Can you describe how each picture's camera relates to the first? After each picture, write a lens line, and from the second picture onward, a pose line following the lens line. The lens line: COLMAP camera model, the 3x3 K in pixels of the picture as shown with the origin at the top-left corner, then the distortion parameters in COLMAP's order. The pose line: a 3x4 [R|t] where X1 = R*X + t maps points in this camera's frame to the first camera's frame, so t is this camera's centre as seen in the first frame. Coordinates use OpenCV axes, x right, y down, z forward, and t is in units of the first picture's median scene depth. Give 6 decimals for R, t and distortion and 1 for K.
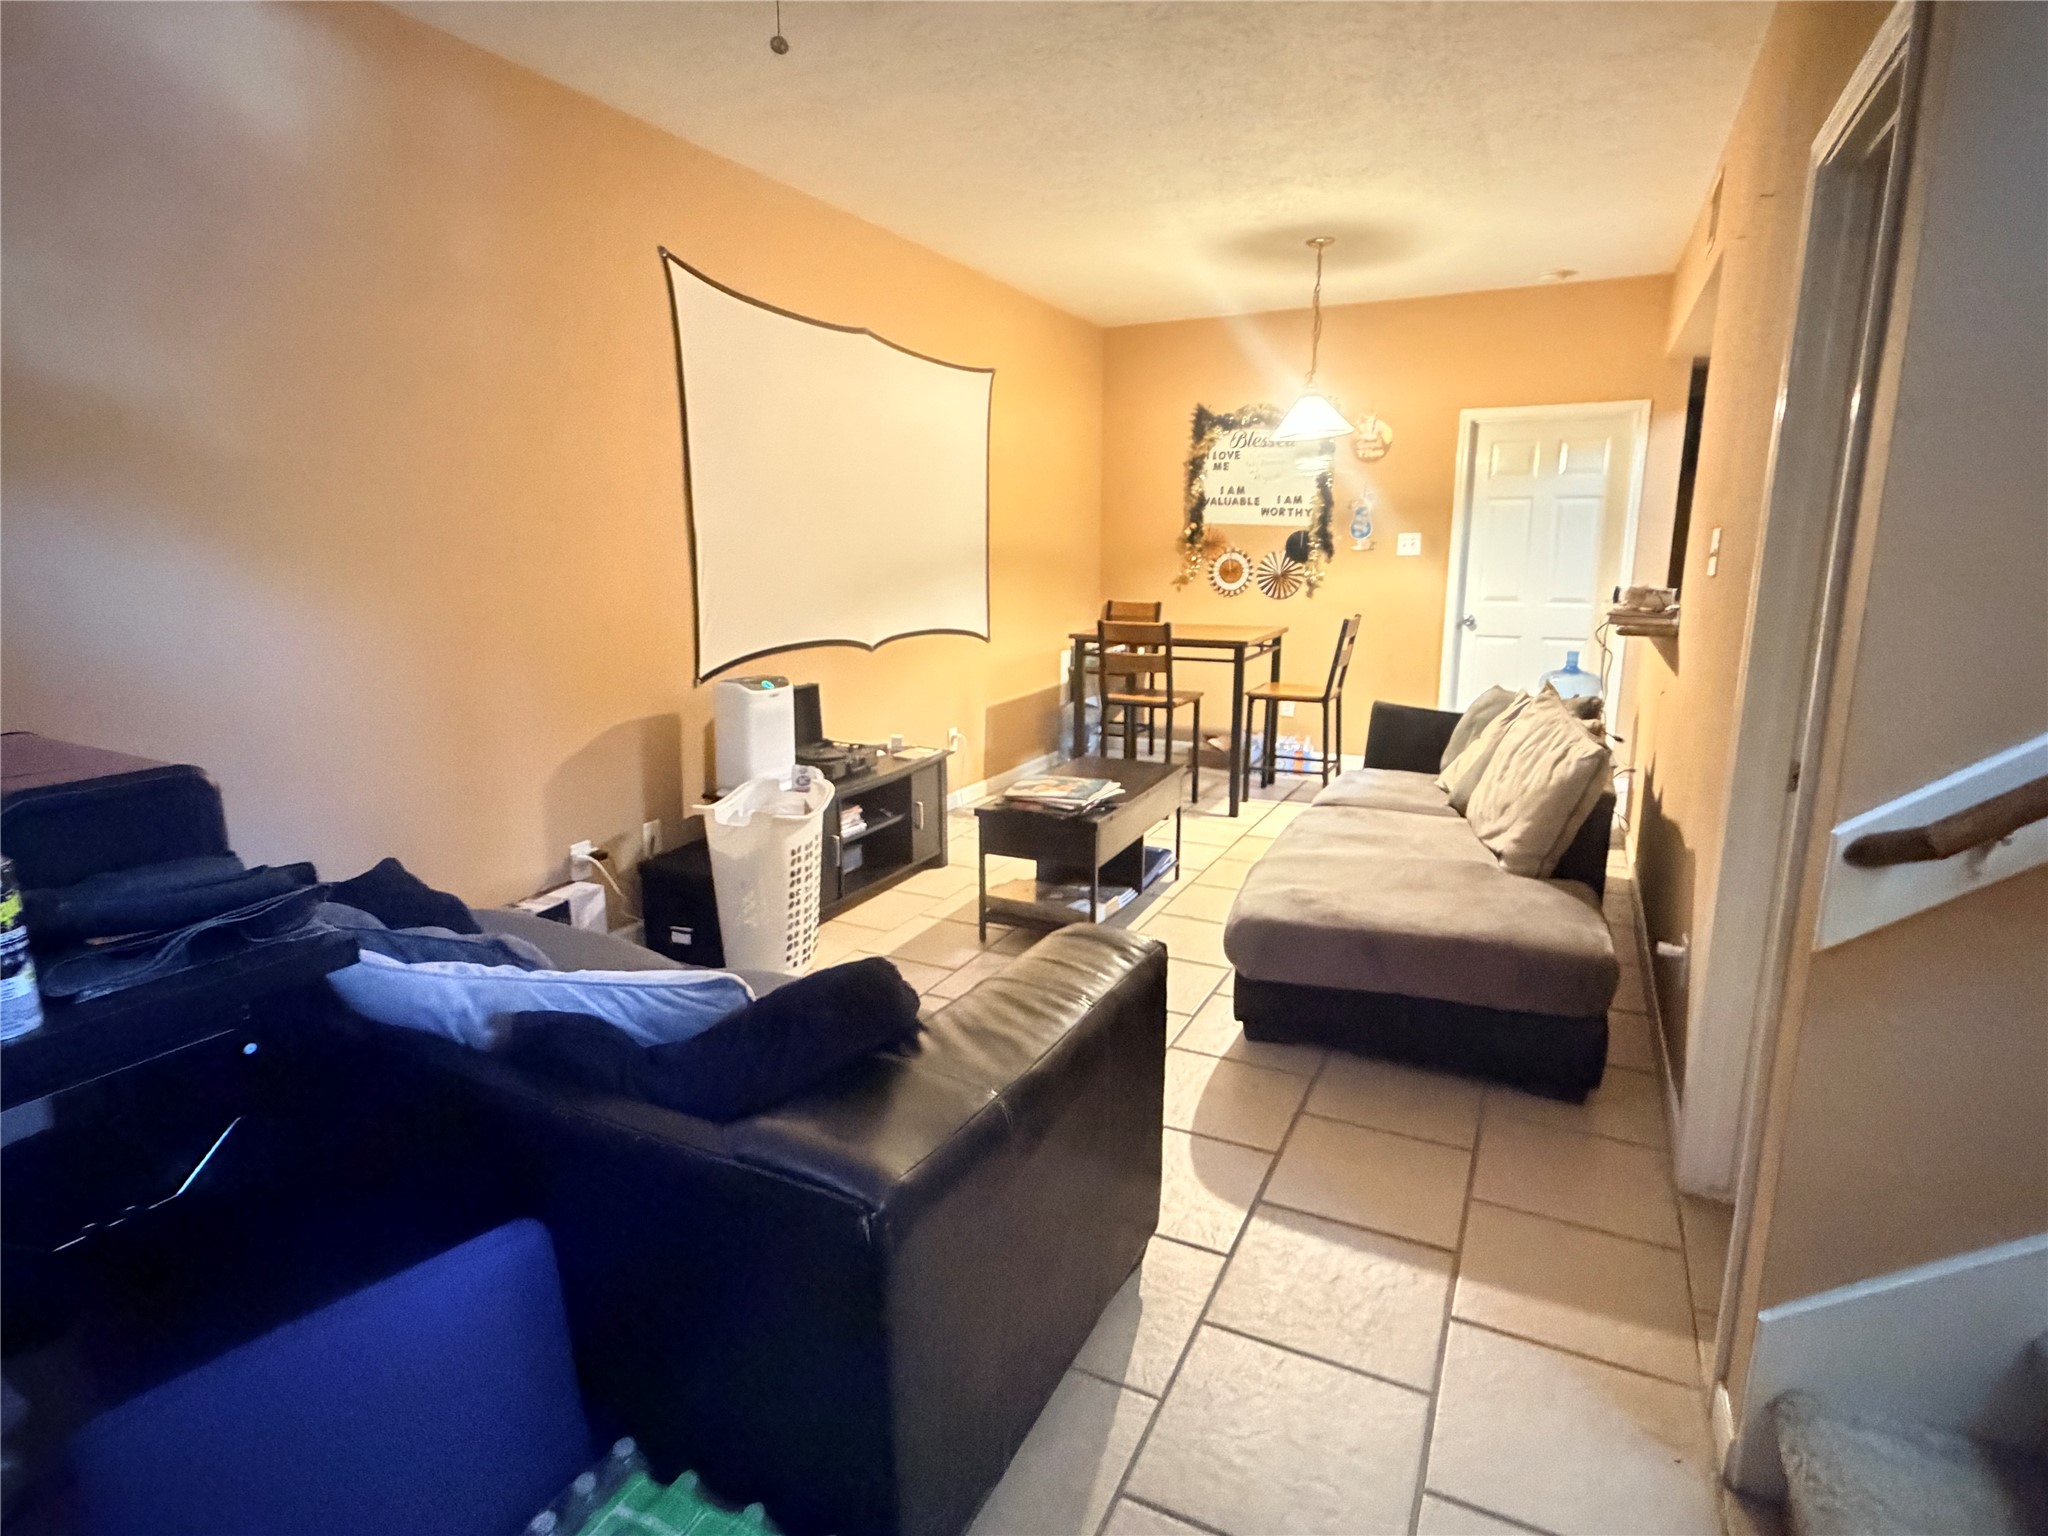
lens RADIAL K [[1079.4, 0, 1024.0], [0, 1079.4, 768.0], [0, 0, 1]] dist [-0.001237, -0.000188]
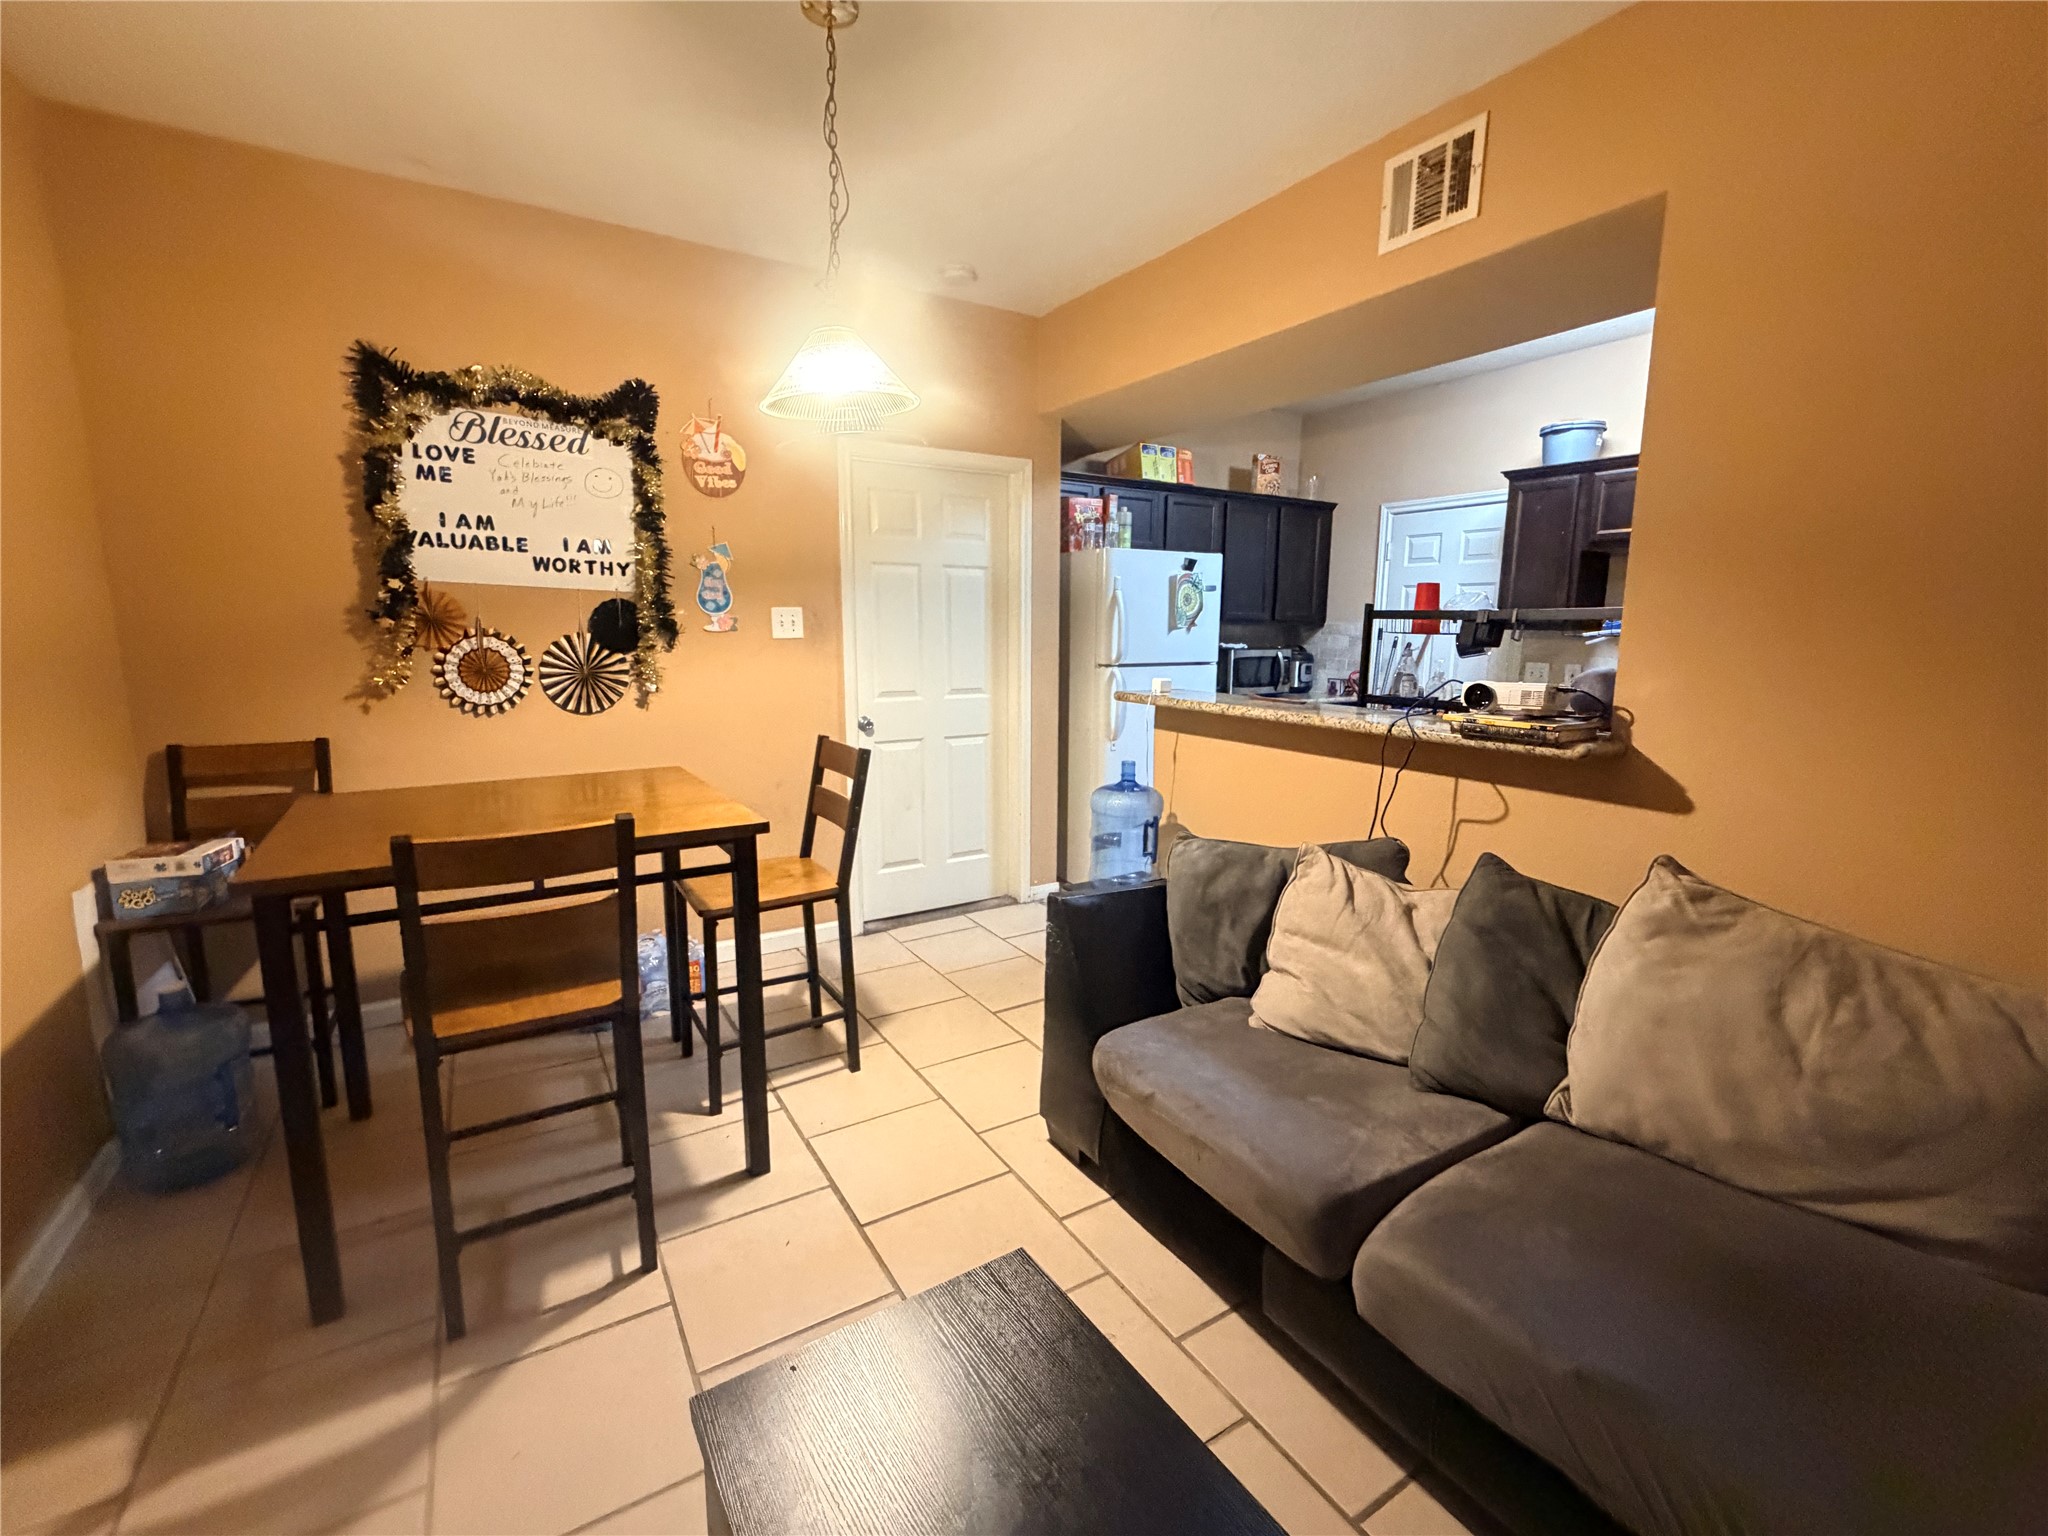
lens RADIAL K [[914.7, 0, 1024.0], [0, 914.7, 768.0], [0, 0, 1]] dist [0.002791, 0.000263]
pose [[0.516443, -0.128272, 0.846660, -0.066000], [0.169544, 0.984461, 0.045732, -0.112093], [-0.839370, 0.119928, 0.530166, 0.549759]]
